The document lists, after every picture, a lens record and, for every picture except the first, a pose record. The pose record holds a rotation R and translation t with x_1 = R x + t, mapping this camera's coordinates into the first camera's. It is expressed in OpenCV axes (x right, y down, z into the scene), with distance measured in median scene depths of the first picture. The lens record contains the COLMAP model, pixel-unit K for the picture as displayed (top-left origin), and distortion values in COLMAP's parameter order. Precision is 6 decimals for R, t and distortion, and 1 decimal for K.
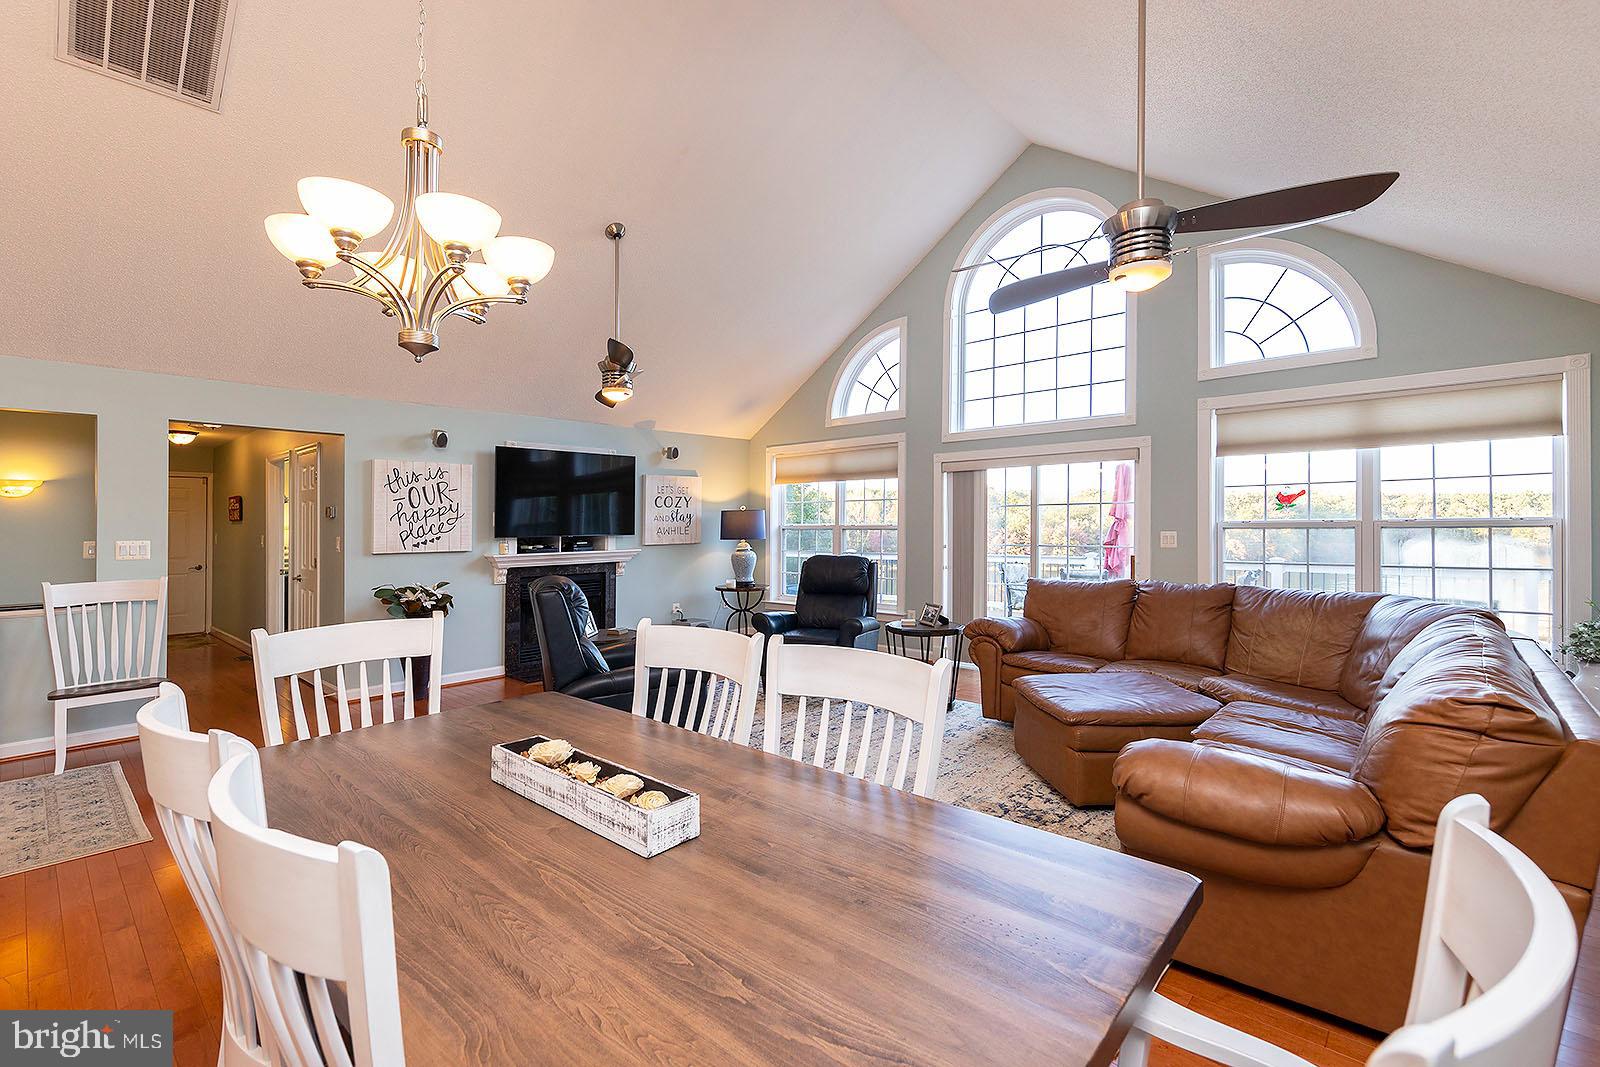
lens RADIAL K [[695.2, 0, 797.8], [0, 695.2, 532.6], [0, 0, 1]] dist [0.002923, -0.001187]
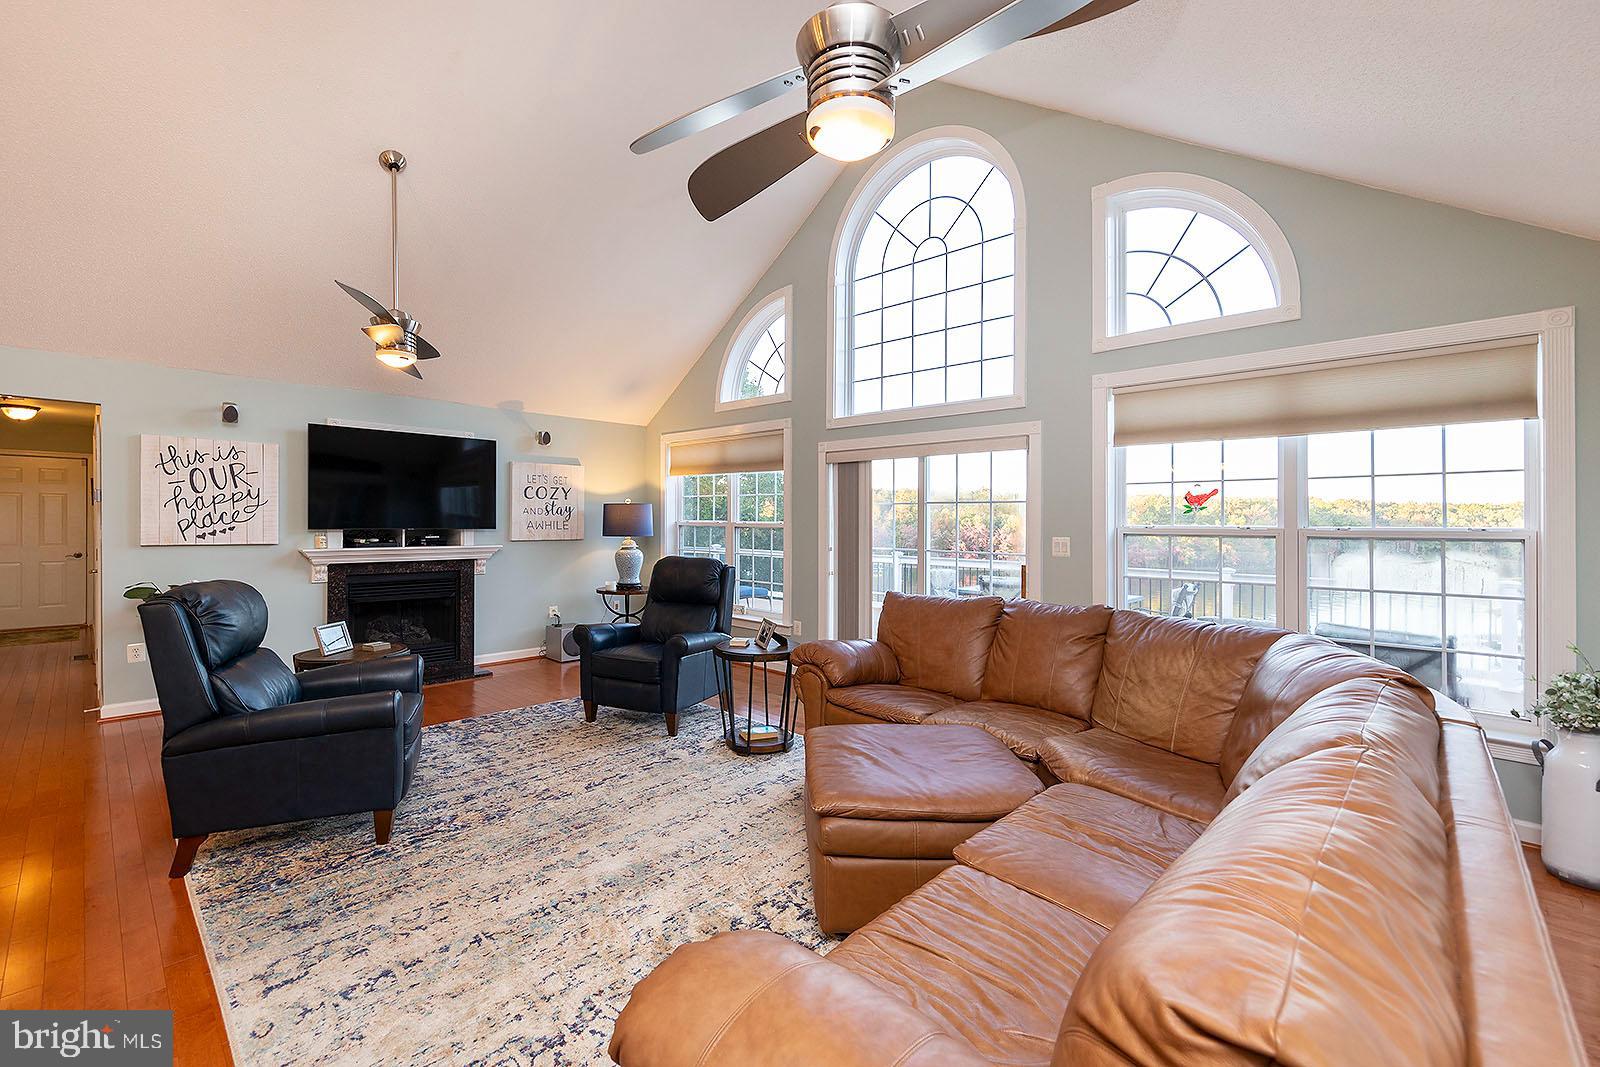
lens RADIAL K [[695.2, 0, 778.8], [0, 695.2, 520.8], [0, 0, 1]] dist [0.002923, -0.001187]
pose [[0.999794, 0.019089, -0.006865, 0.172103], [-0.019176, 0.999735, -0.012765, -0.003469], [0.006619, 0.012894, 0.999895, 0.147483]]
